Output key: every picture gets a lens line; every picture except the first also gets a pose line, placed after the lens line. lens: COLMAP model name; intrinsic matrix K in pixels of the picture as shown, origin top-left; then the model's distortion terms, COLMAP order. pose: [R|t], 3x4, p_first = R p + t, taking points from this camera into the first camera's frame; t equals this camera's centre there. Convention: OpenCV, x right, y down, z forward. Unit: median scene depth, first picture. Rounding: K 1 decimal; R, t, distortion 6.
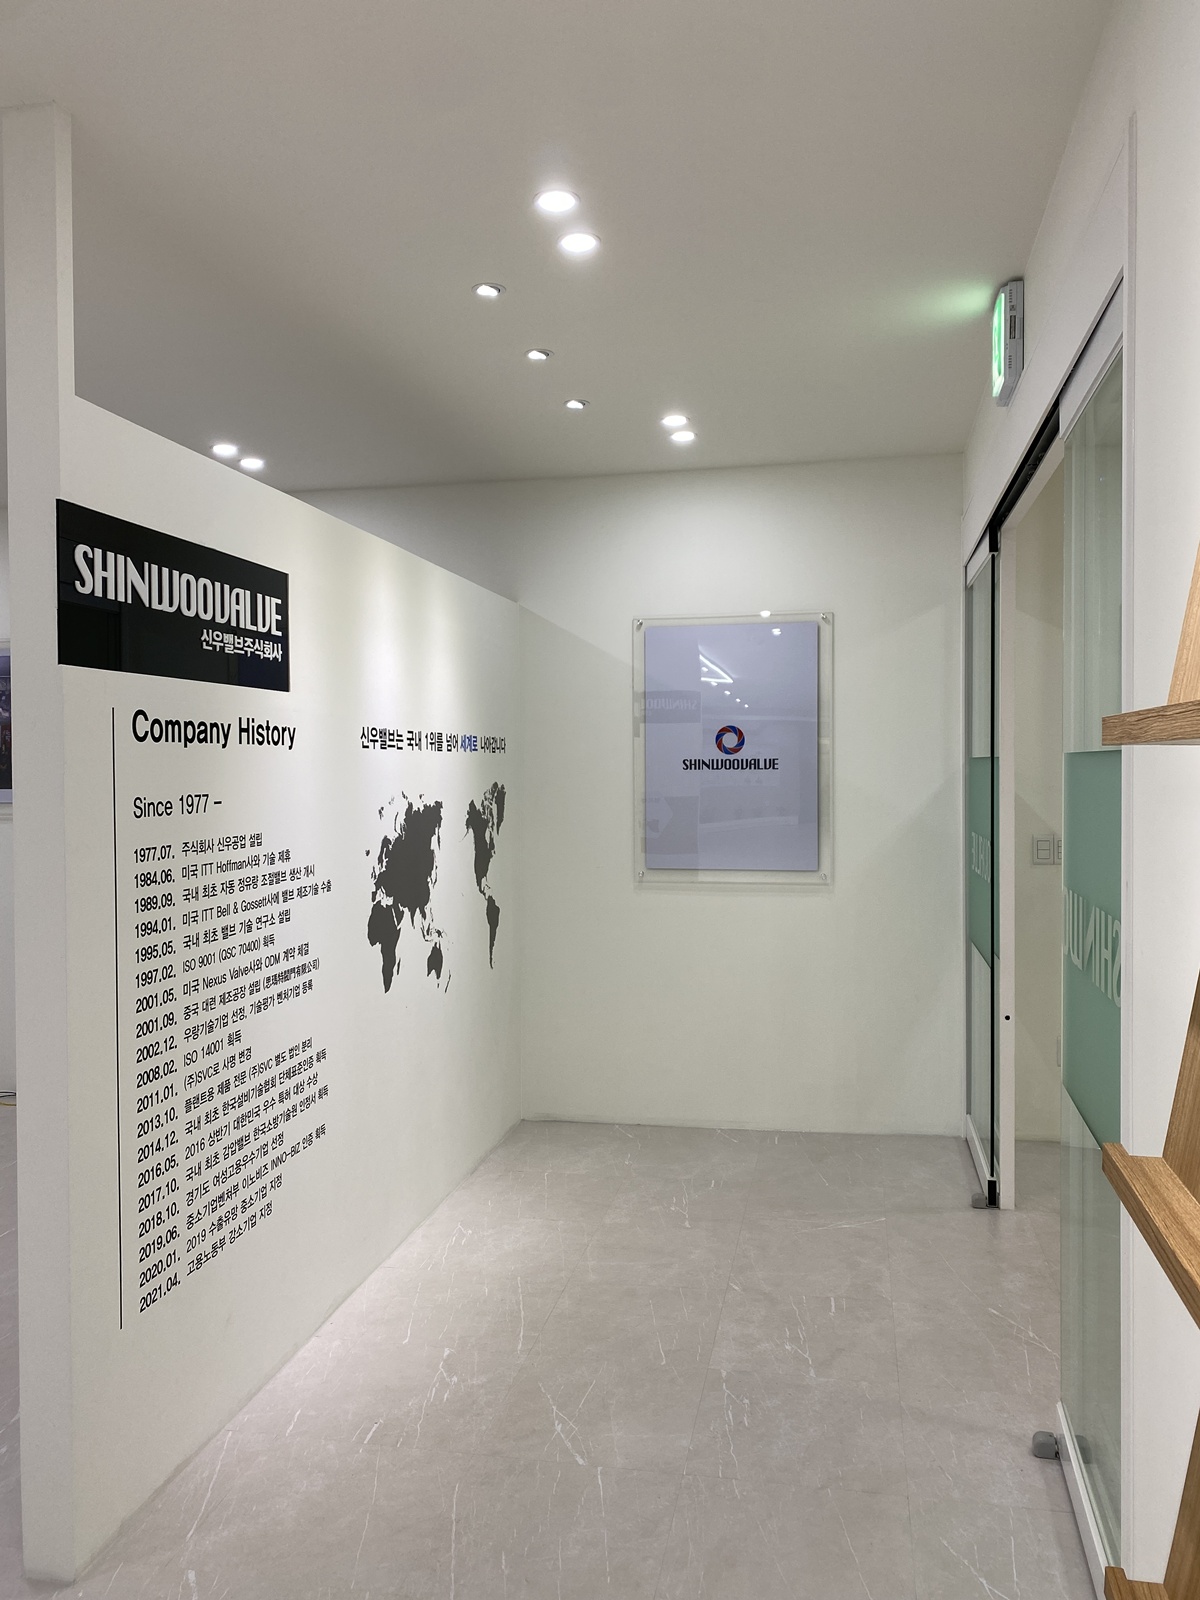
lens RADIAL K [[1201.4, 0, 608.3], [0, 1201.4, 802.4], [0, 0, 1]] dist [0.050106, -0.063770]
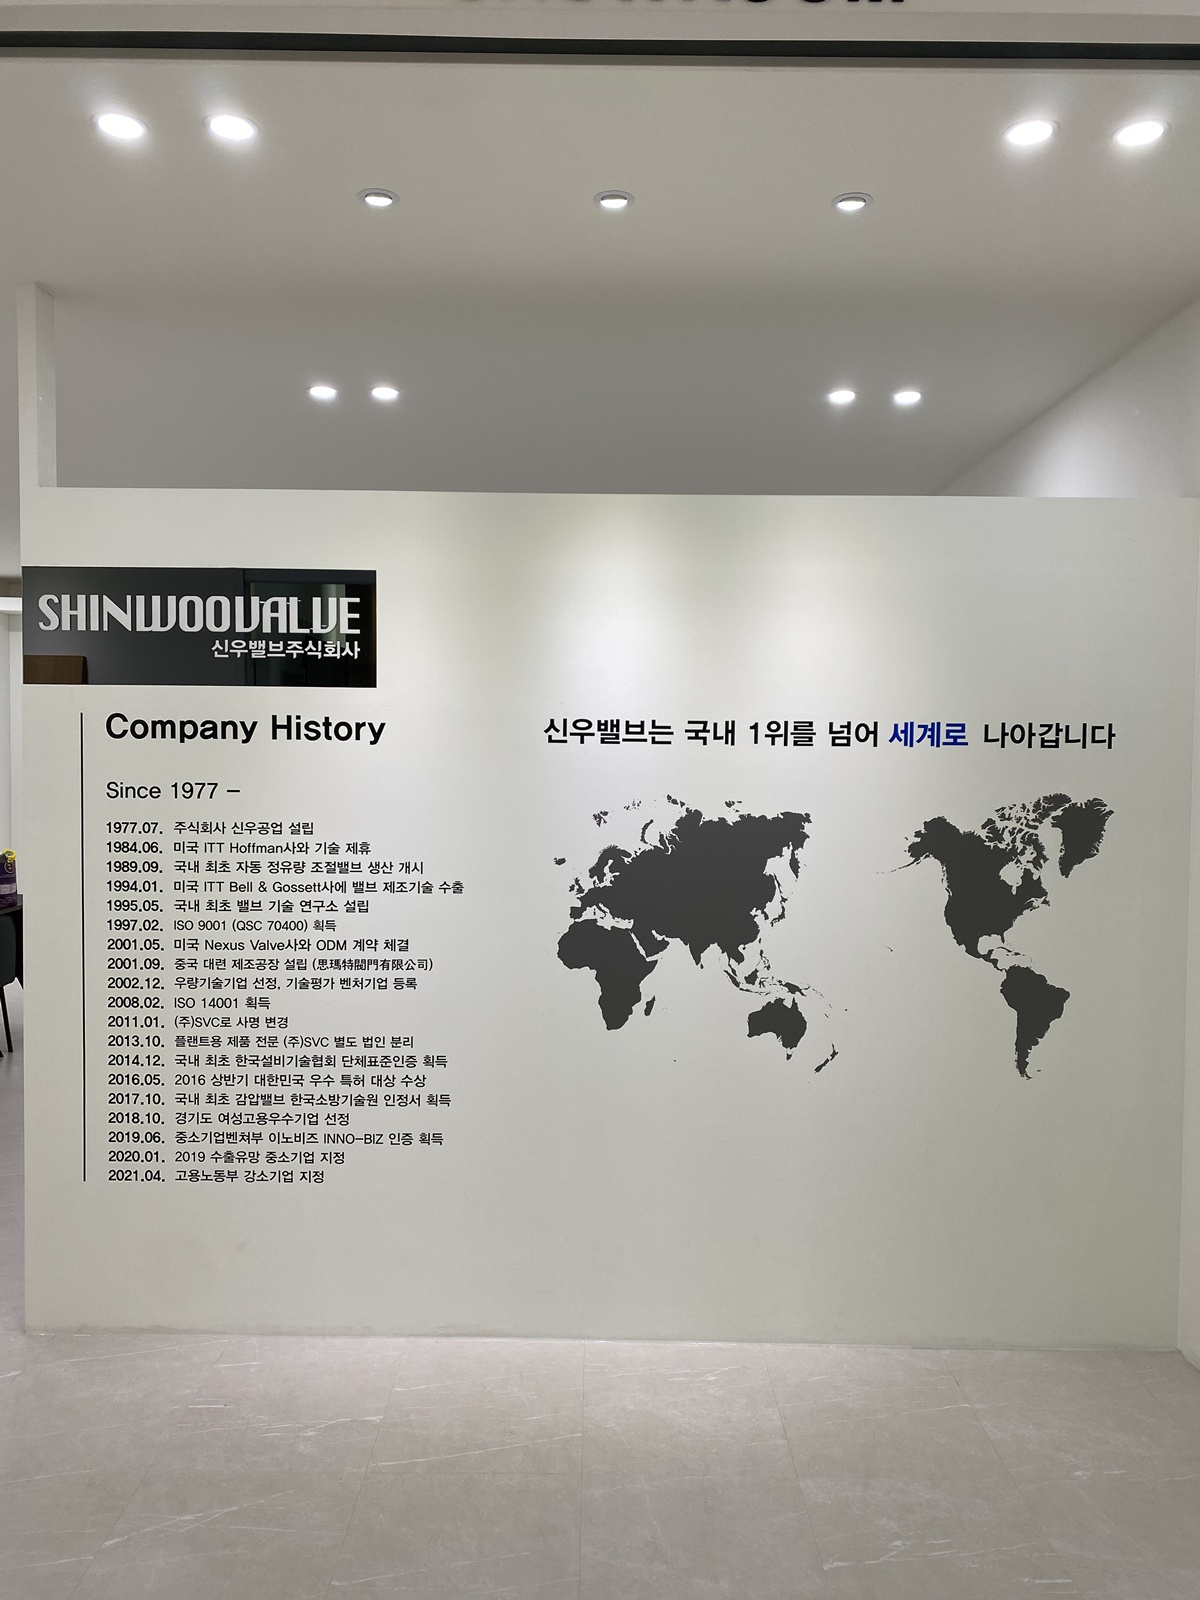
lens RADIAL K [[1201.4, 0, 606.5], [0, 1201.4, 798.1], [0, 0, 1]] dist [0.050106, -0.063770]
pose [[0.209736, 0.052497, -0.976348, 0.851635], [-0.041845, 0.998125, 0.044679, -0.058019], [0.976862, 0.031484, 0.211540, 1.088193]]
